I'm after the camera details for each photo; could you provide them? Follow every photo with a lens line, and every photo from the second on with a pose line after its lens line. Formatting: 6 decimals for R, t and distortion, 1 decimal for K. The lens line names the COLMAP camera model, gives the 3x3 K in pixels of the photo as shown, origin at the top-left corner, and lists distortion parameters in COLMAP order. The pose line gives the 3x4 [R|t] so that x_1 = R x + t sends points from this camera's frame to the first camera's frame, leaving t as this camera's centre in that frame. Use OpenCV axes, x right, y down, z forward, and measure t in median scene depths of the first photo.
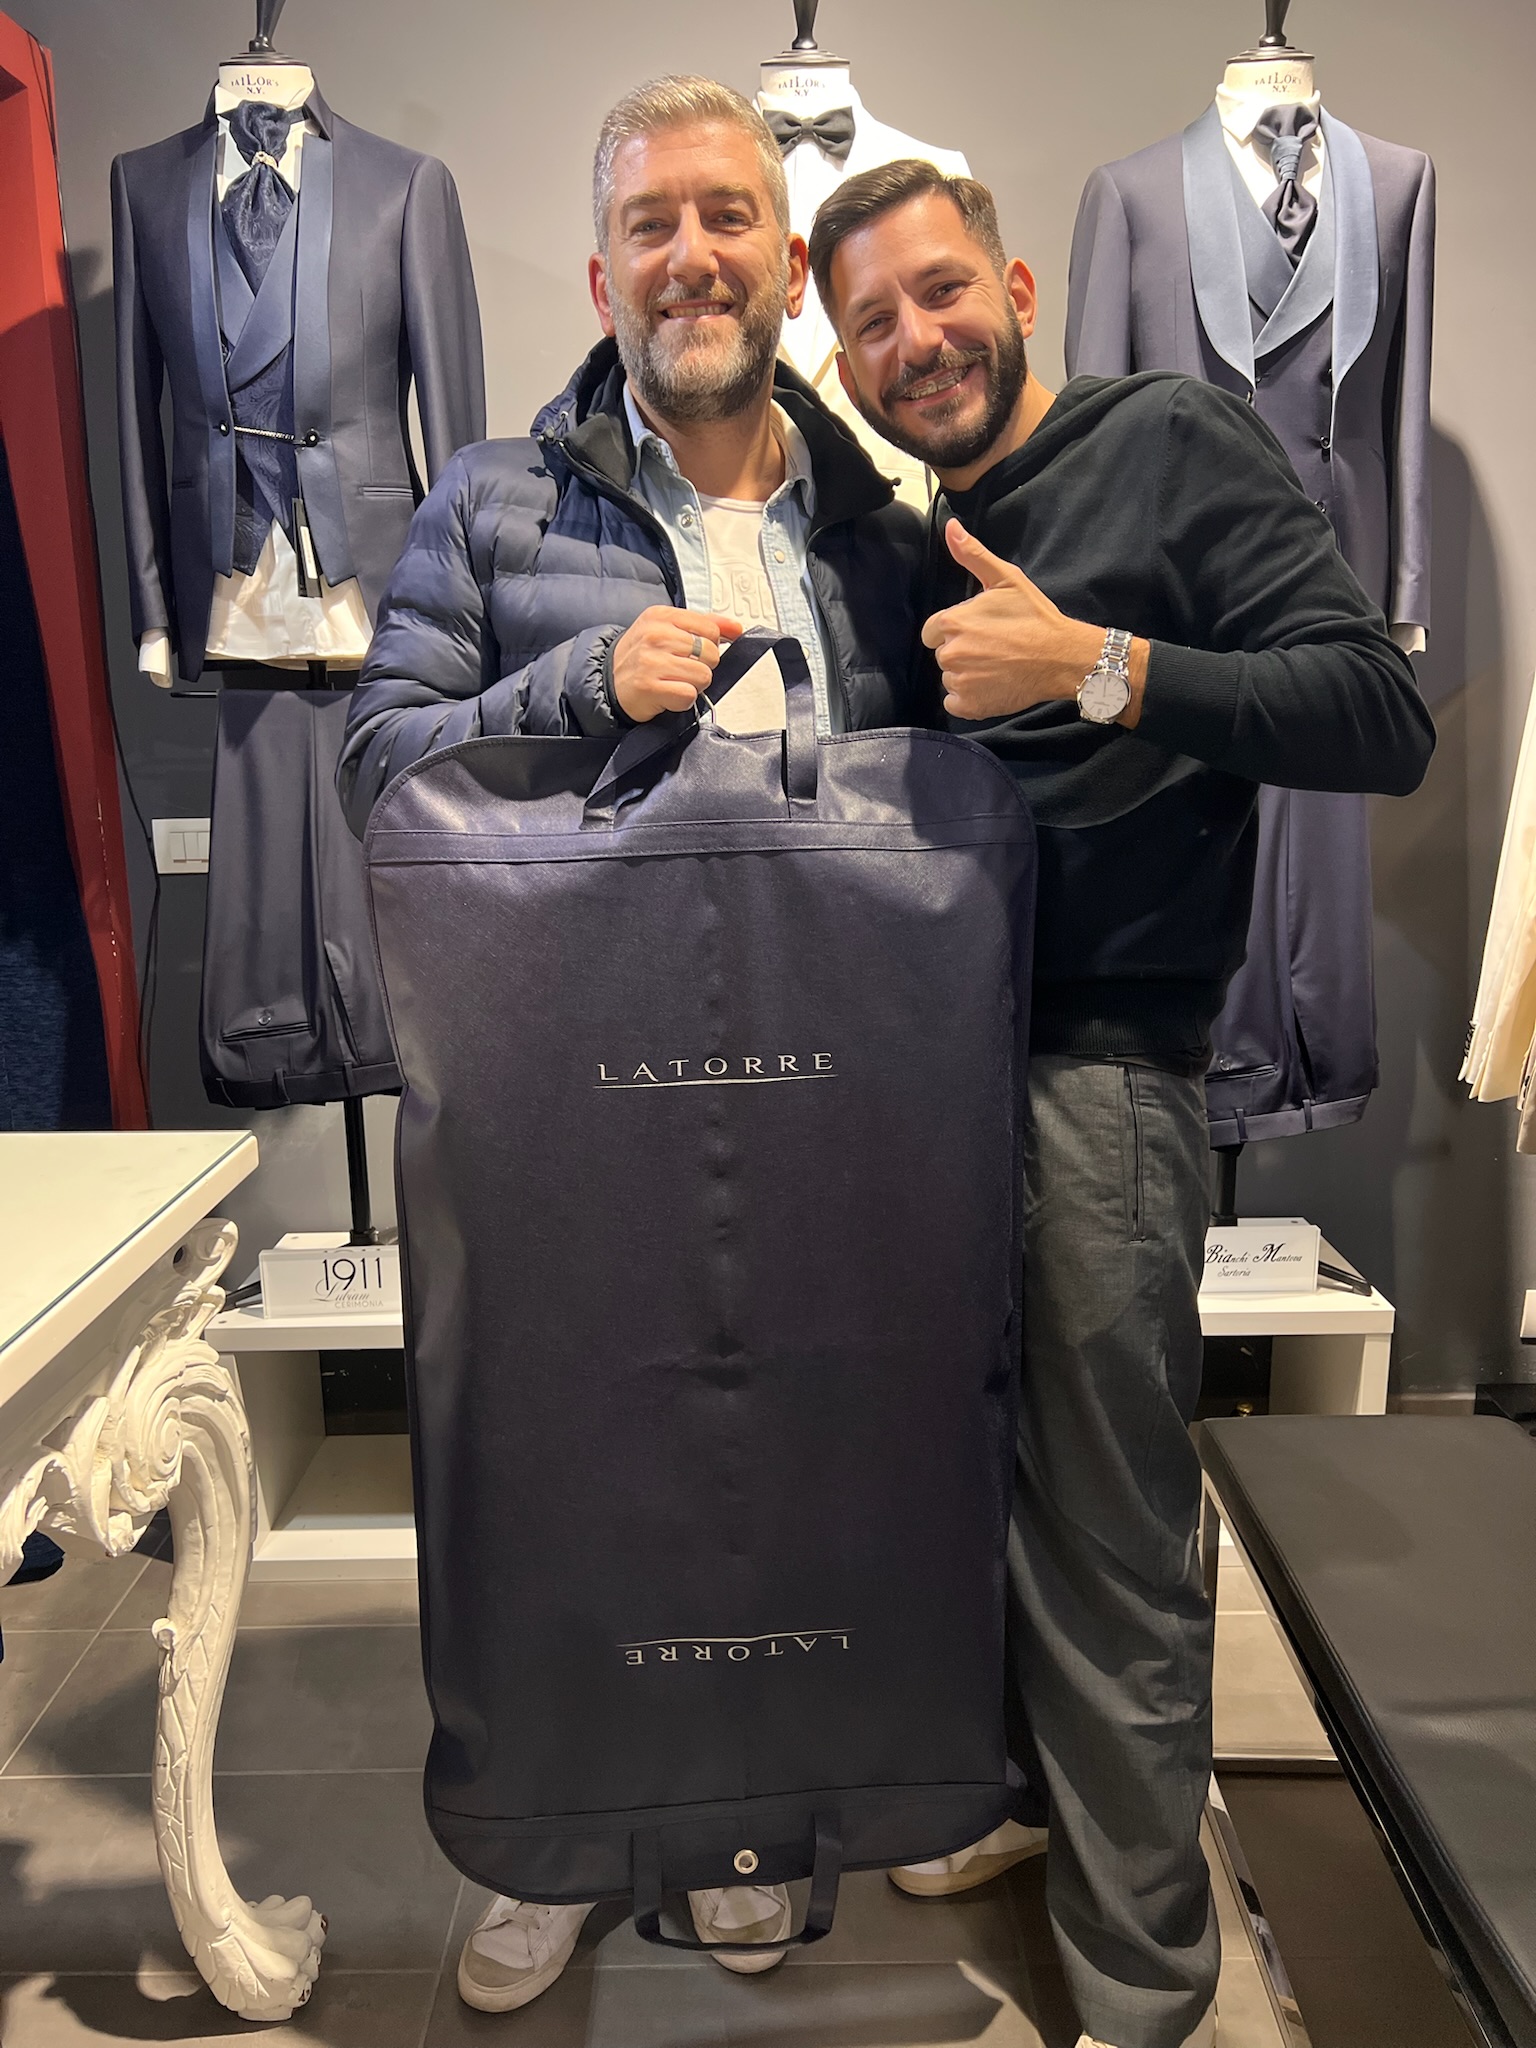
lens RADIAL K [[1544.8, 0, 774.8], [0, 1544.8, 1038.2], [0, 0, 1]] dist [0.034630, -0.046756]
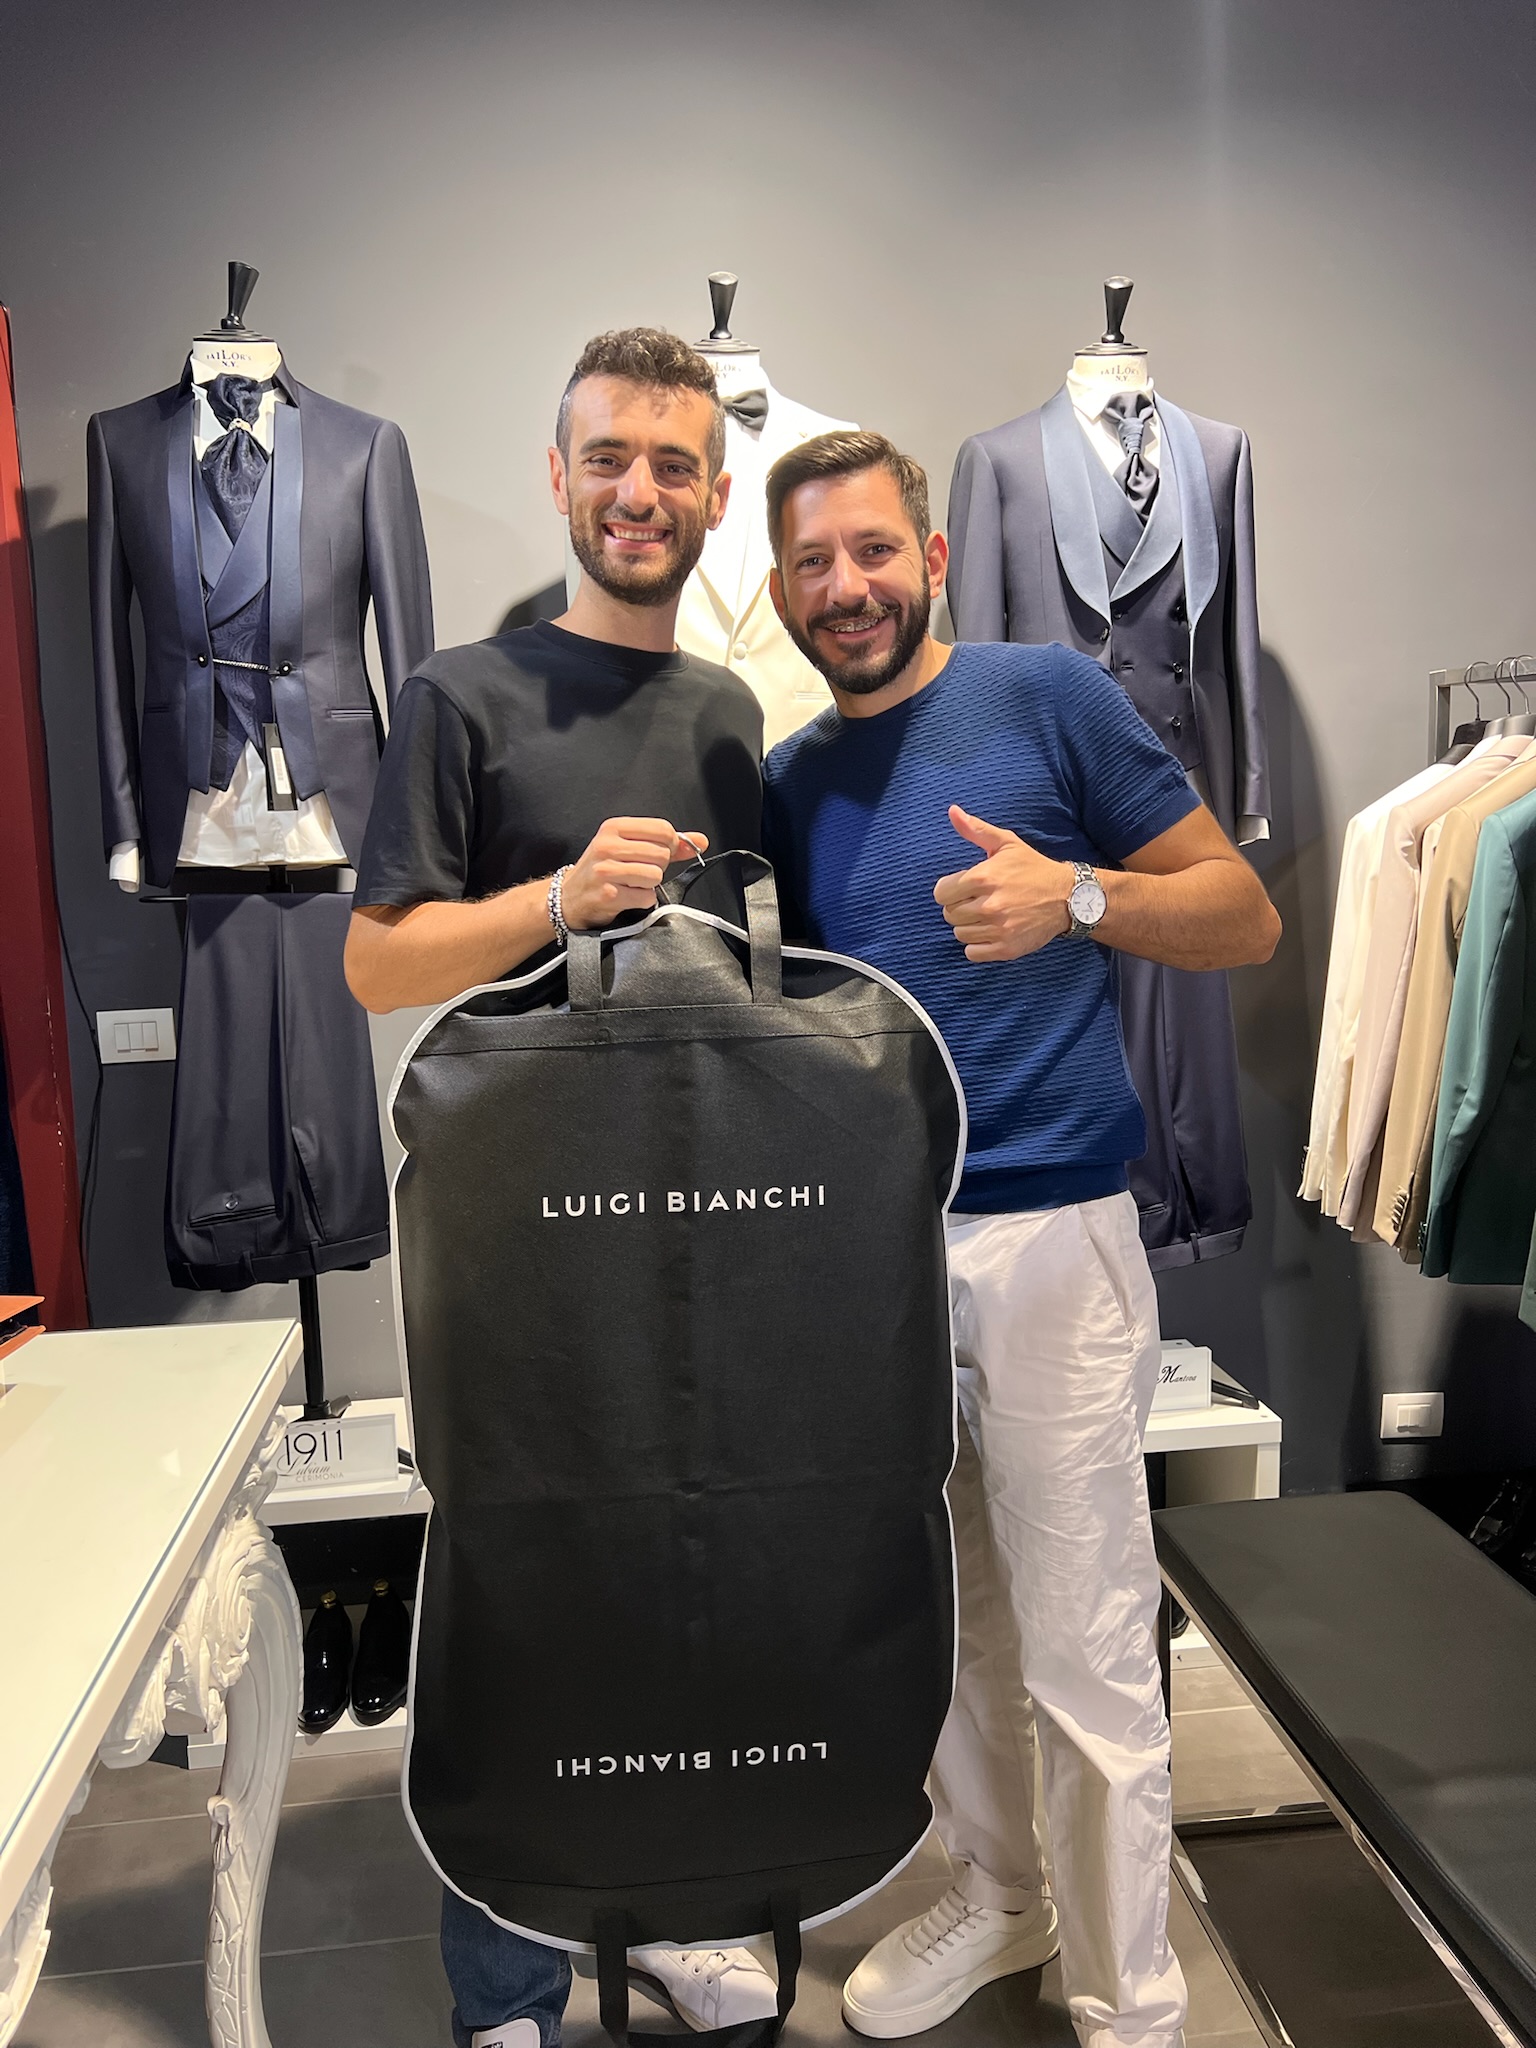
lens RADIAL K [[1541.7, 0, 778.2], [0, 1541.7, 1030.1], [0, 0, 1]] dist [0.001685, 0.011537]
pose [[0.992476, -0.031893, 0.118208, -0.090602], [0.042771, 0.994963, -0.090662, -0.020499], [-0.114722, 0.095036, 0.988841, -0.087439]]
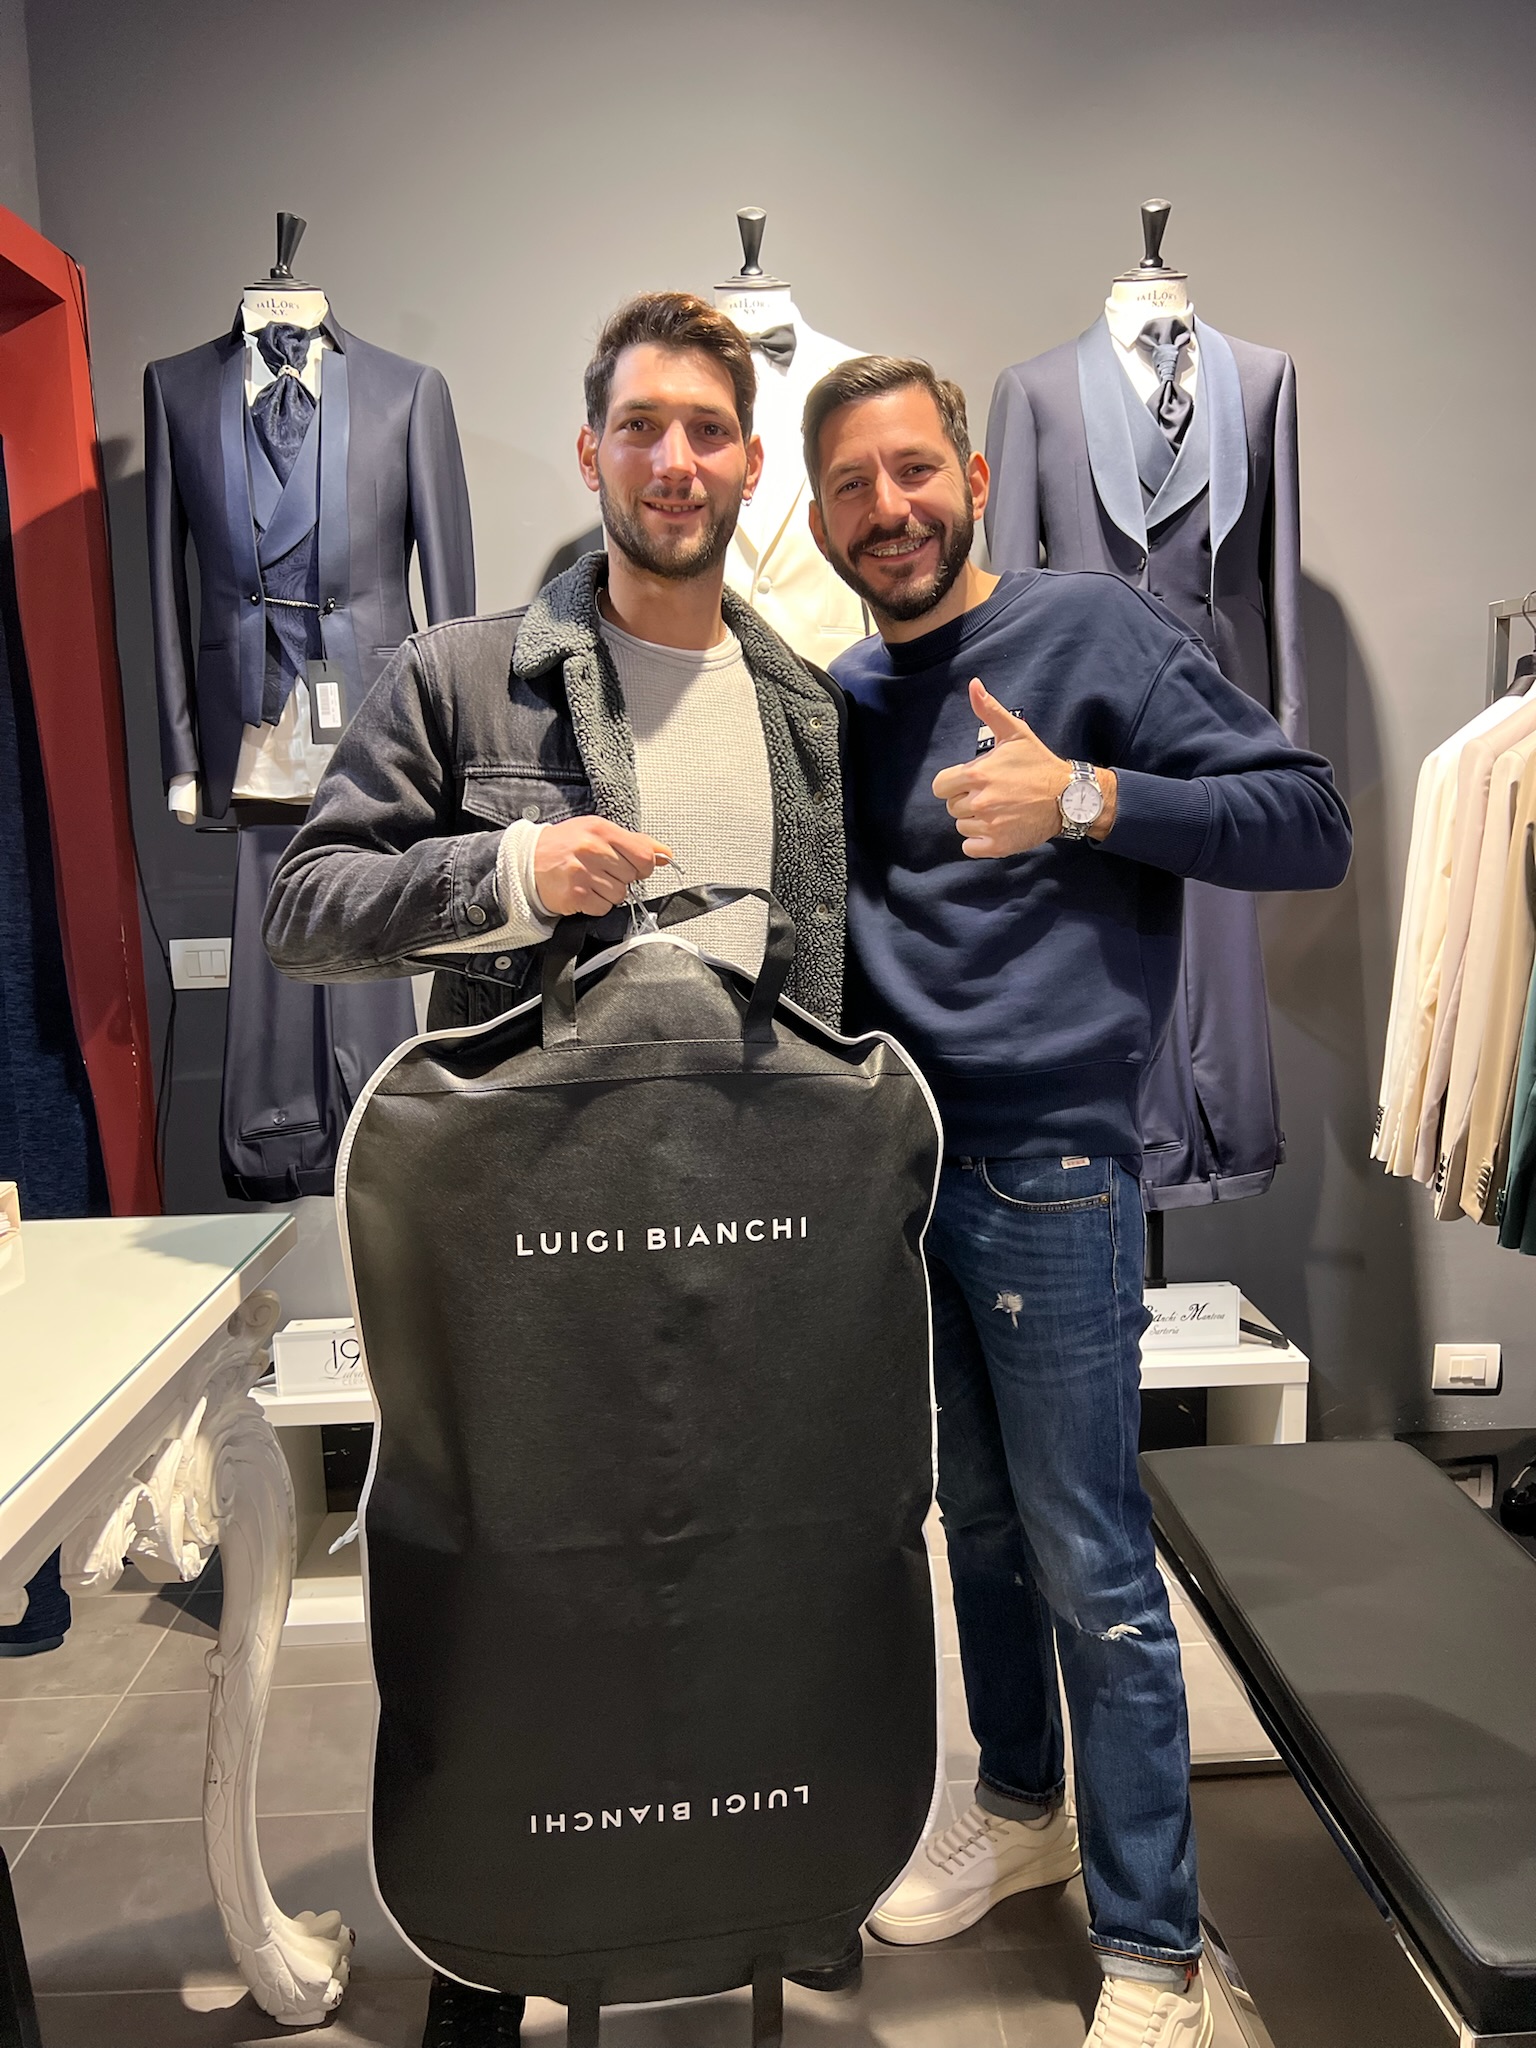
lens RADIAL K [[1541.7, 0, 778.2], [0, 1541.7, 1030.1], [0, 0, 1]] dist [0.001685, 0.011537]
pose [[0.999426, -0.020010, 0.027345, -0.003863], [0.021816, 0.997488, -0.067397, 0.006910], [-0.025928, 0.067955, 0.997351, -0.116044]]
